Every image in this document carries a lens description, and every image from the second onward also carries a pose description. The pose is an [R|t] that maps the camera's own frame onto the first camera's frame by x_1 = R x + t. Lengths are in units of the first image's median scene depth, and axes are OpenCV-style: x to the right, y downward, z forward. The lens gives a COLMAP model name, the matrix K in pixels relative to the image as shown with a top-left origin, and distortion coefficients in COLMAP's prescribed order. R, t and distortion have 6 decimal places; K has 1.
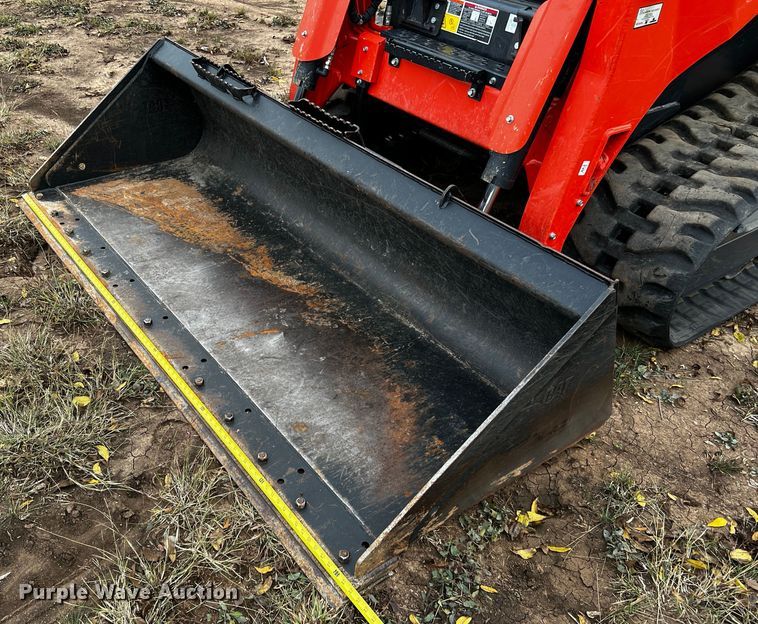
lens RADIAL K [[700.3, 0, 298.2], [0, 700.3, 338.5], [0, 0, 1]] dist [0.070586, -0.080675]
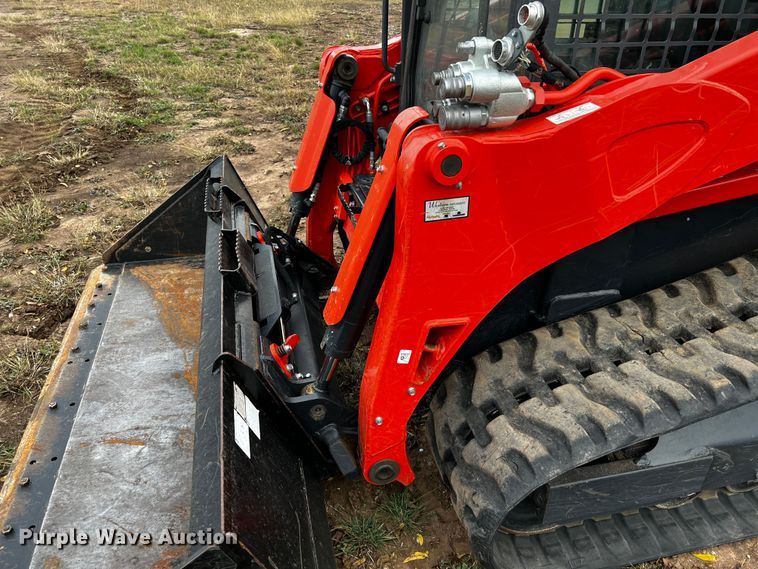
lens RADIAL K [[571.4, 0, 381.9], [0, 571.4, 288.9], [0, 0, 1]] dist [0.080711, -0.119804]
pose [[0.935039, 0.166976, -0.312762, 0.482724], [-0.207750, 0.972881, -0.101695, -0.200956], [0.287300, 0.160065, 0.944372, 0.246042]]
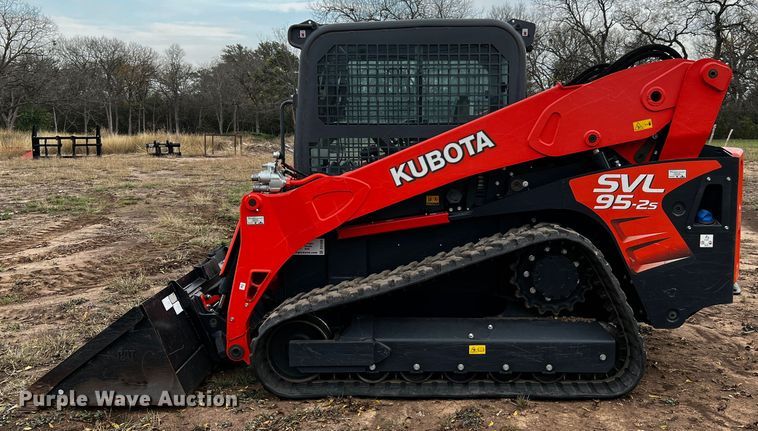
lens RADIAL K [[710.8, 0, 417.9], [0, 710.8, 191.1], [0, 0, 1]] dist [0.168587, -0.482653]
pose [[0.829868, 0.021229, -0.557556, 1.649176], [-0.319822, 0.836921, -0.444158, 0.246481], [0.457202, 0.546912, 0.701323, -0.330622]]
